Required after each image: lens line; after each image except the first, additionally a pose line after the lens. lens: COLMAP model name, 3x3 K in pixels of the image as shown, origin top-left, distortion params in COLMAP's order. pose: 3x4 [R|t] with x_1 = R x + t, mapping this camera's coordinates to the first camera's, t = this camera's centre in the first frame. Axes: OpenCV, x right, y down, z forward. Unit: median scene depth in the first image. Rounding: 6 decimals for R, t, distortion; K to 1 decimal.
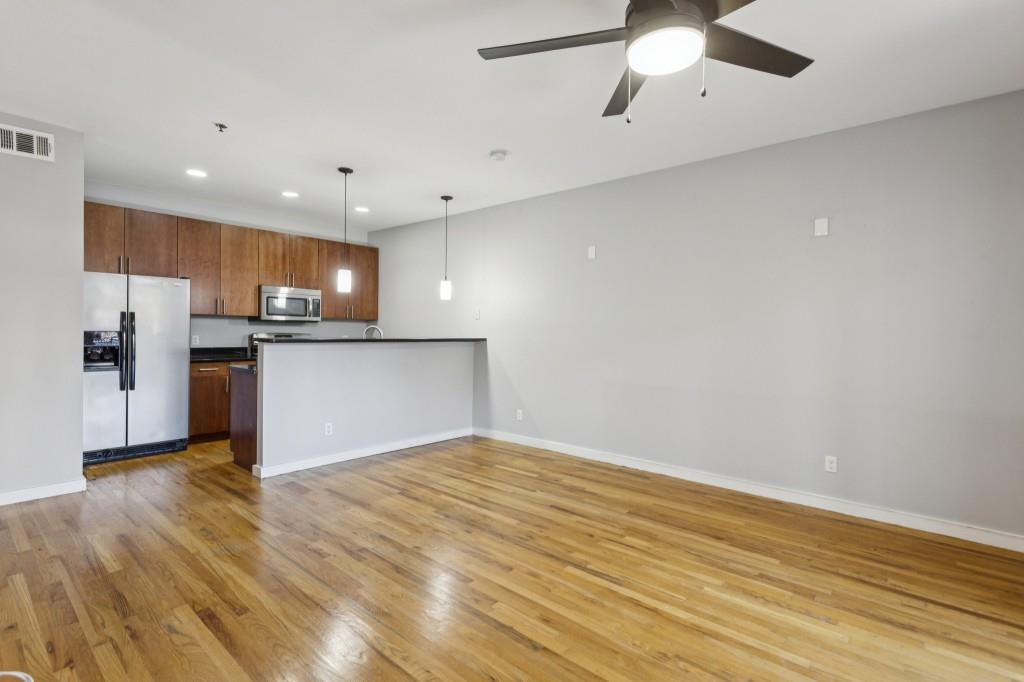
lens RADIAL K [[490.4, 0, 503.6], [0, 490.4, 340.1], [0, 0, 1]] dist [0.010907, 0.001157]
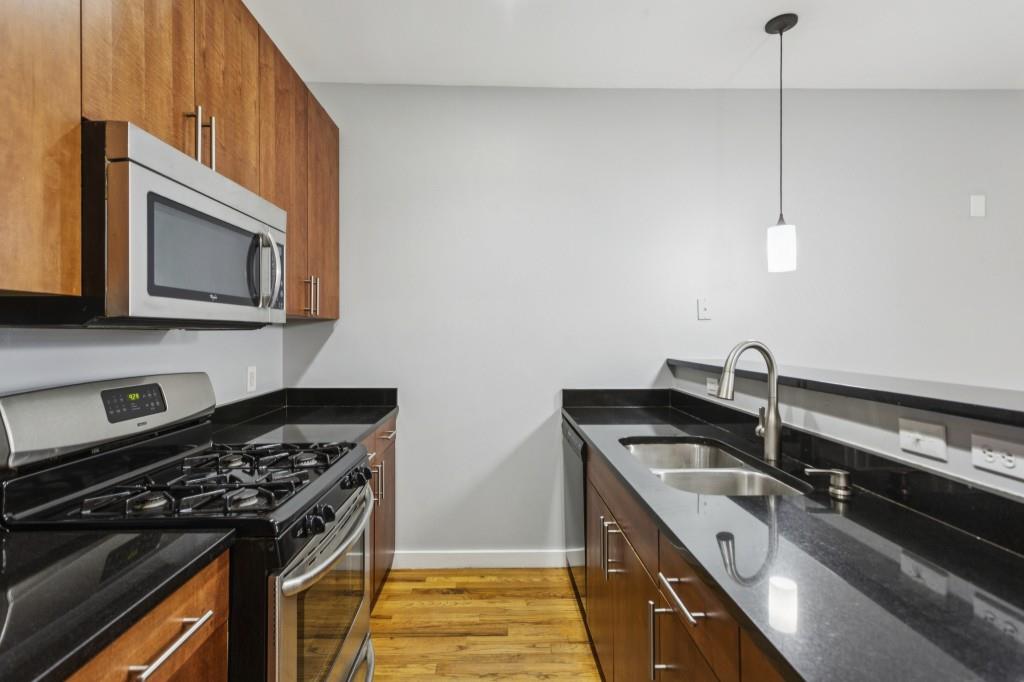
lens RADIAL K [[490.4, 0, 512.3], [0, 490.4, 331.8], [0, 0, 1]] dist [0.010907, 0.001157]
pose [[0.727560, -0.012927, 0.685923, -0.562978], [0.025666, 0.999635, -0.008384, -0.034210], [-0.685564, 0.023705, 0.727626, 0.853171]]
